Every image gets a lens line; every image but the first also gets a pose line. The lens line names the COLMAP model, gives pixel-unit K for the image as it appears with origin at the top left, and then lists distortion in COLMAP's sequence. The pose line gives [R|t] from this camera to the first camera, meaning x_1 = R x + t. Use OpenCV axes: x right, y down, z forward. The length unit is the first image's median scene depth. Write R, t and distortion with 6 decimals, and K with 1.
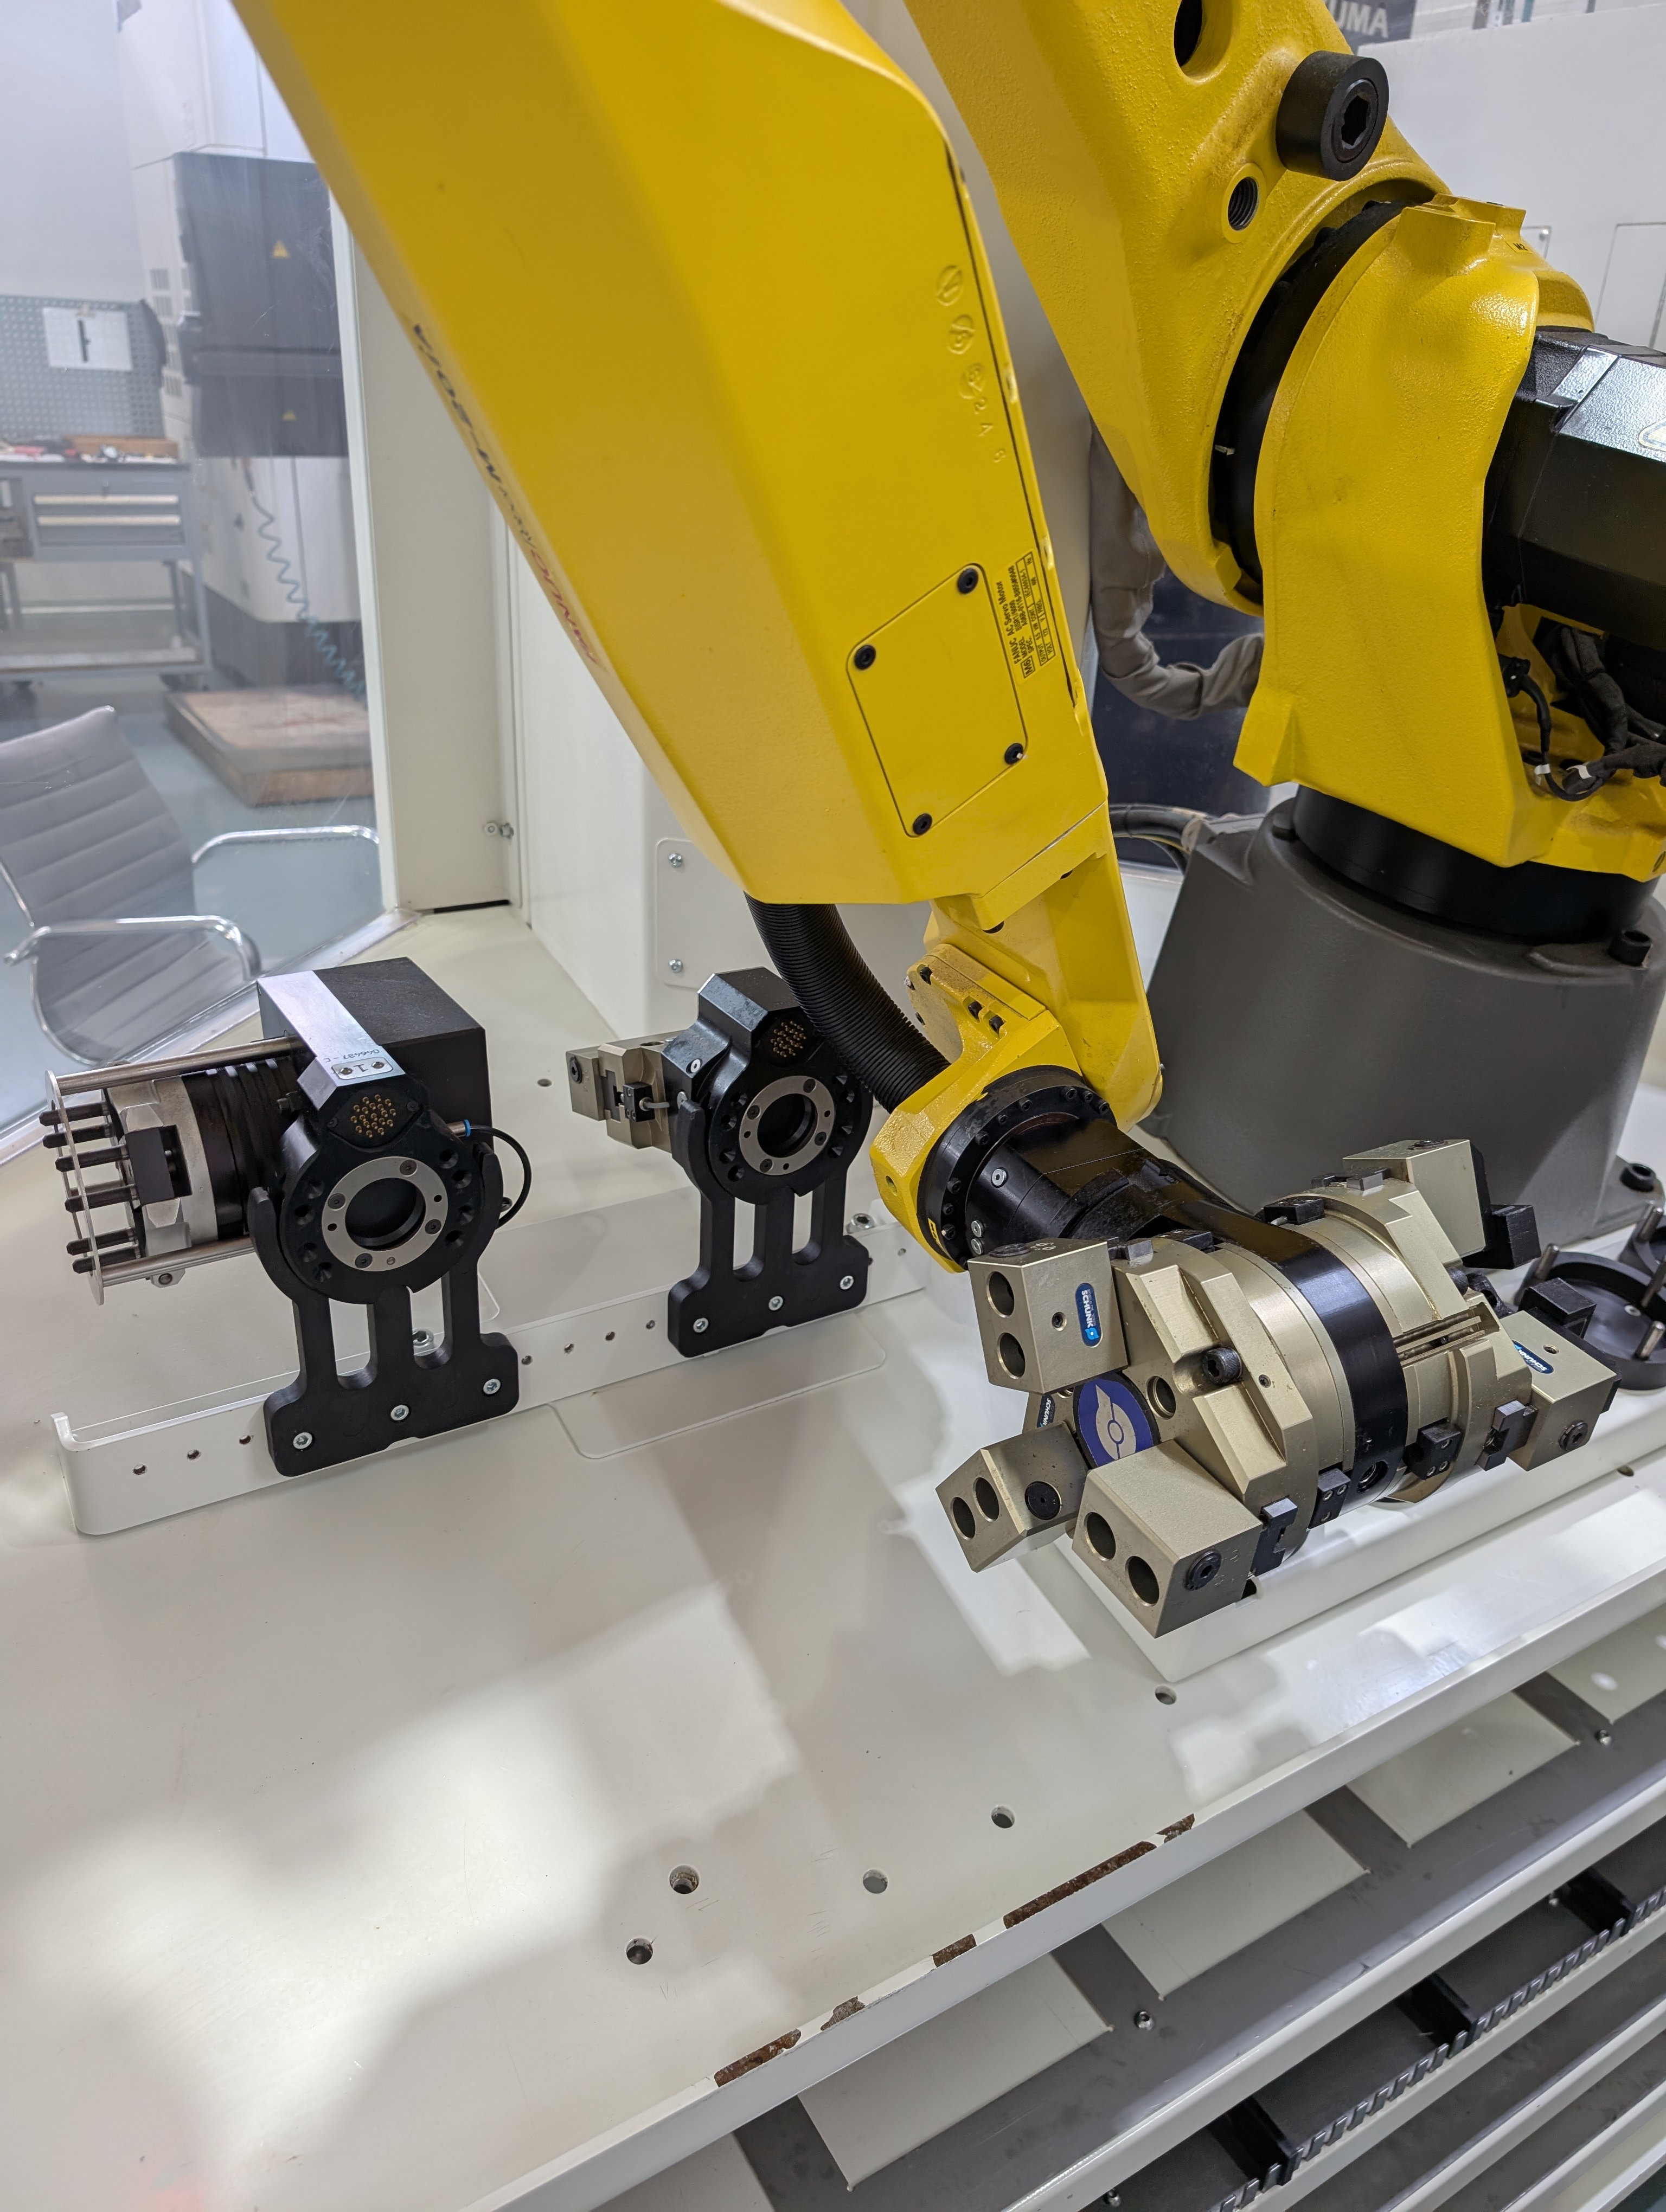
lens RADIAL K [[1612.3, 0, 839.5], [0, 1612.3, 1092.6], [0, 0, 1]] dist [0.044486, -0.047525]
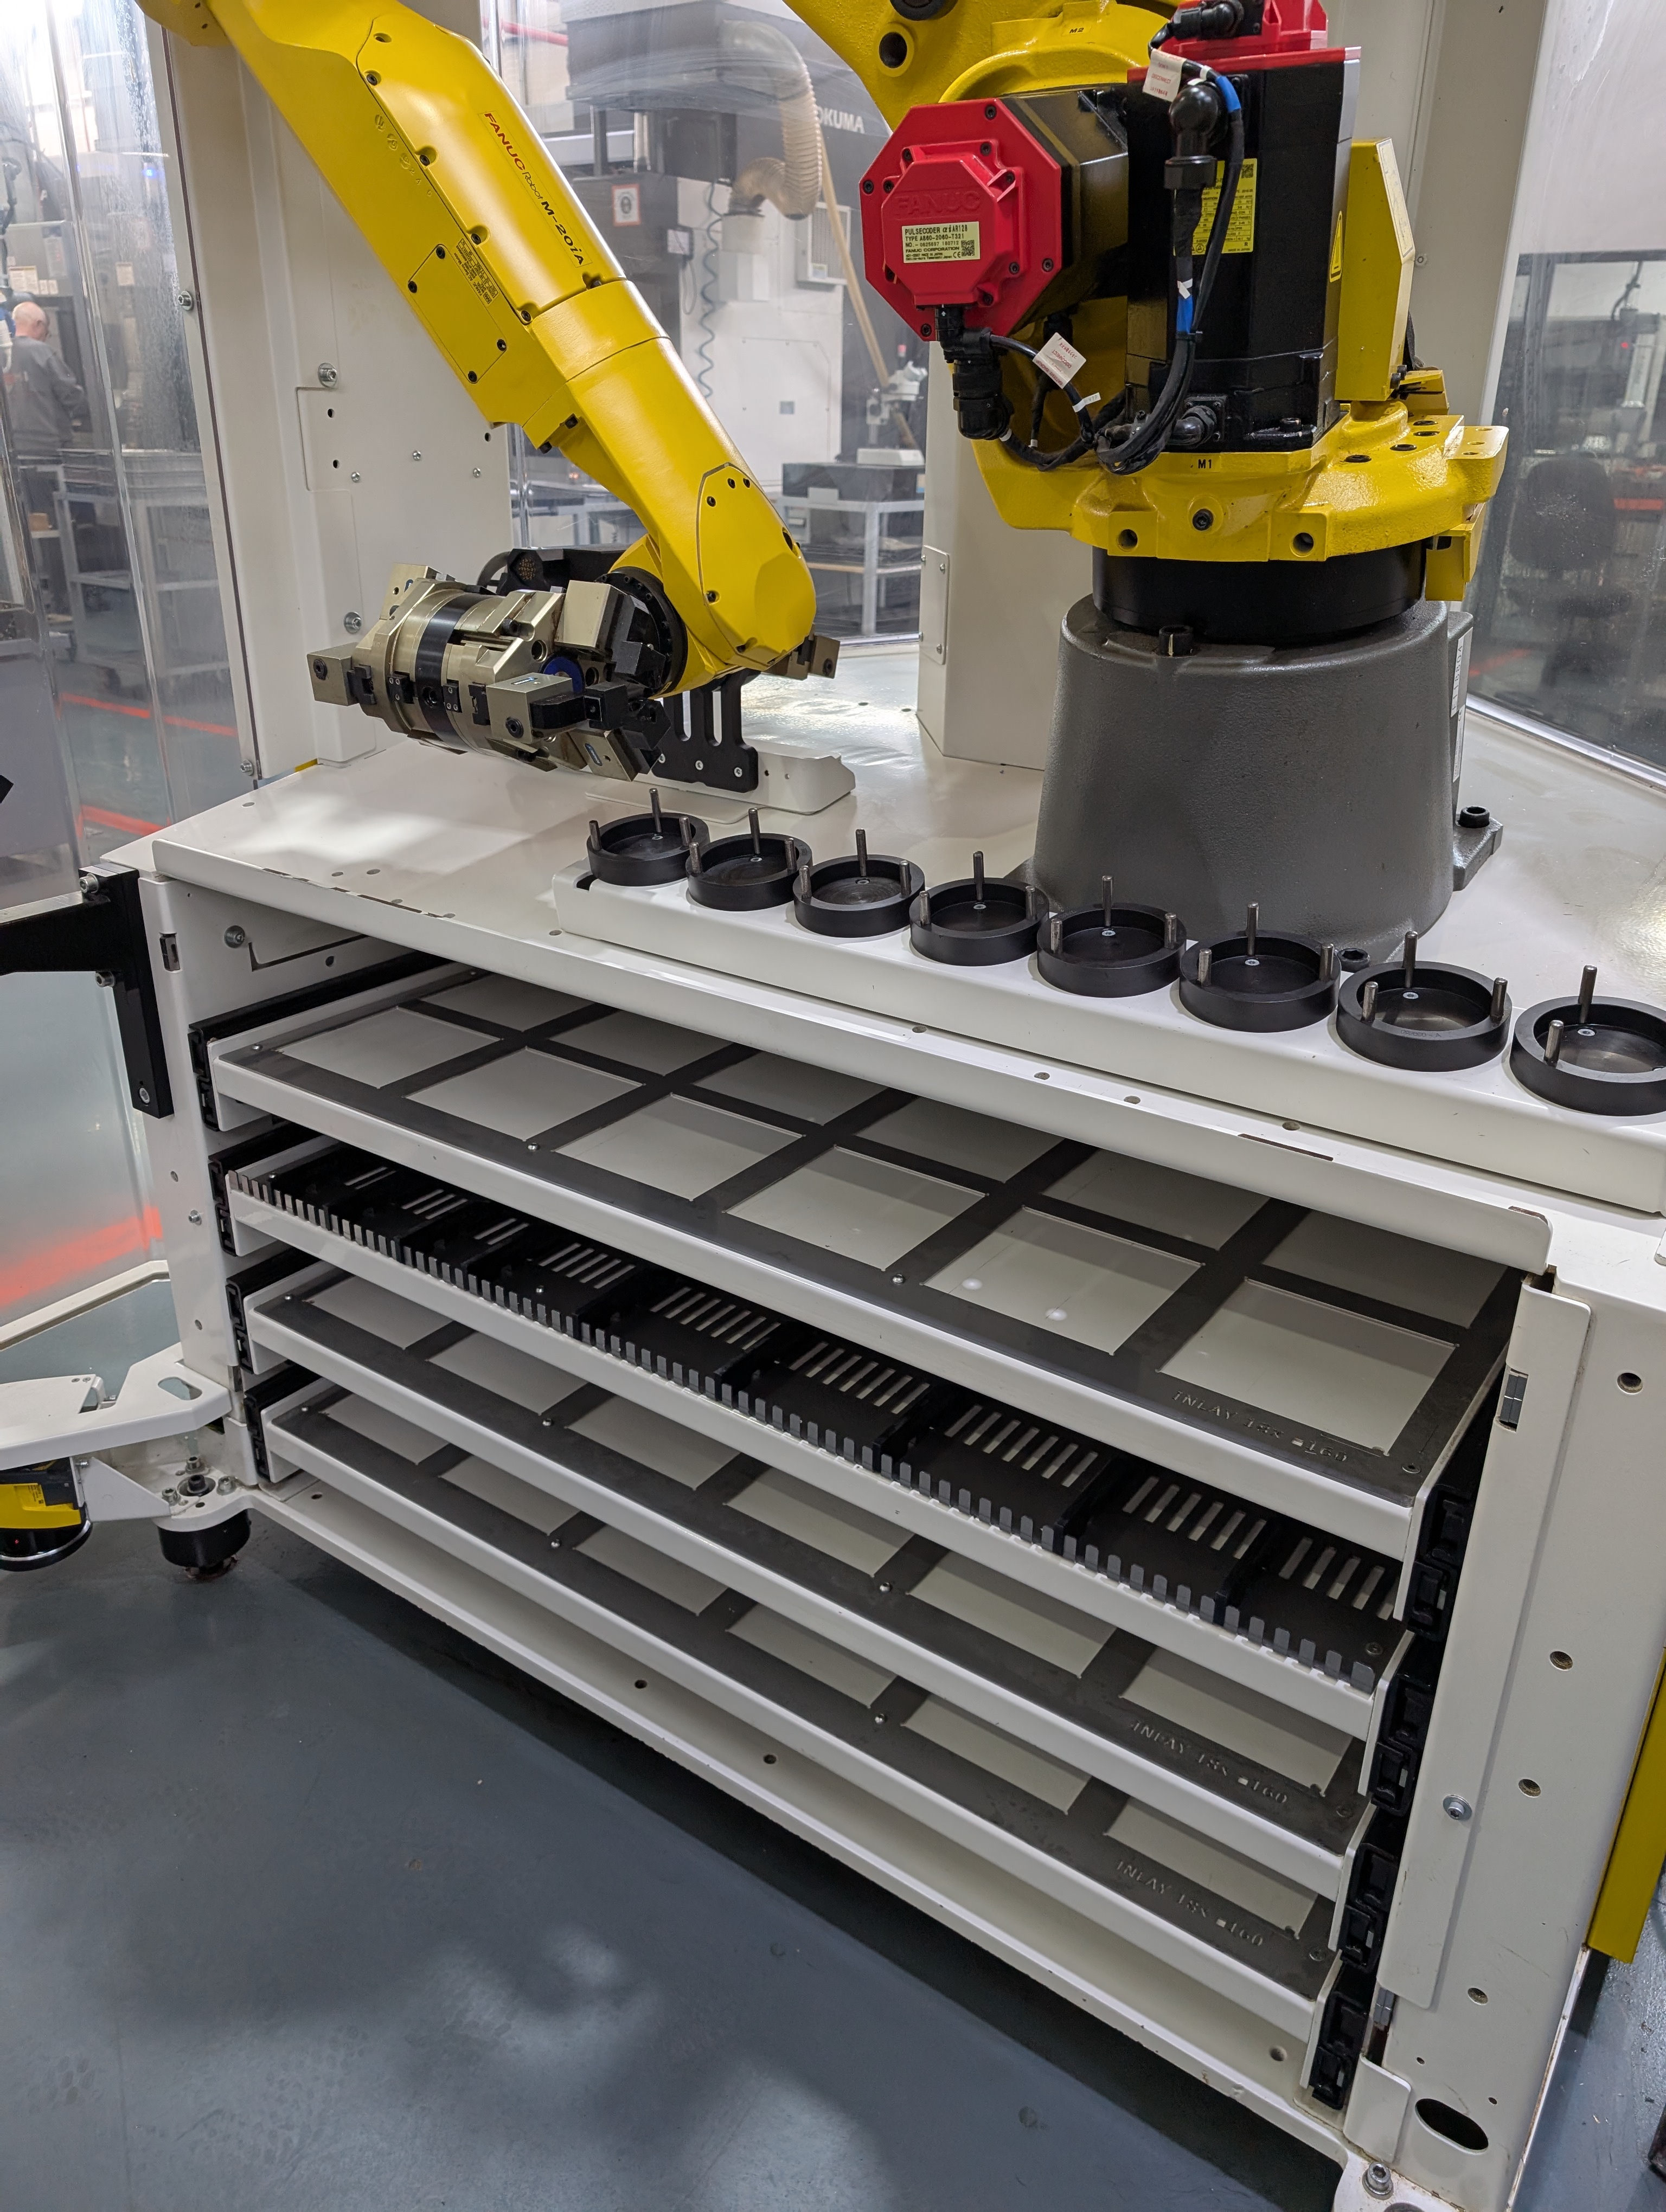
lens RADIAL K [[1612.3, 0, 839.5], [0, 1612.3, 1092.6], [0, 0, 1]] dist [0.044486, -0.047525]
pose [[0.397047, 0.335401, -0.854318, 1.878580], [-0.379031, 0.907671, 0.180191, 0.097380], [0.835876, 0.252269, 0.487515, 0.451804]]
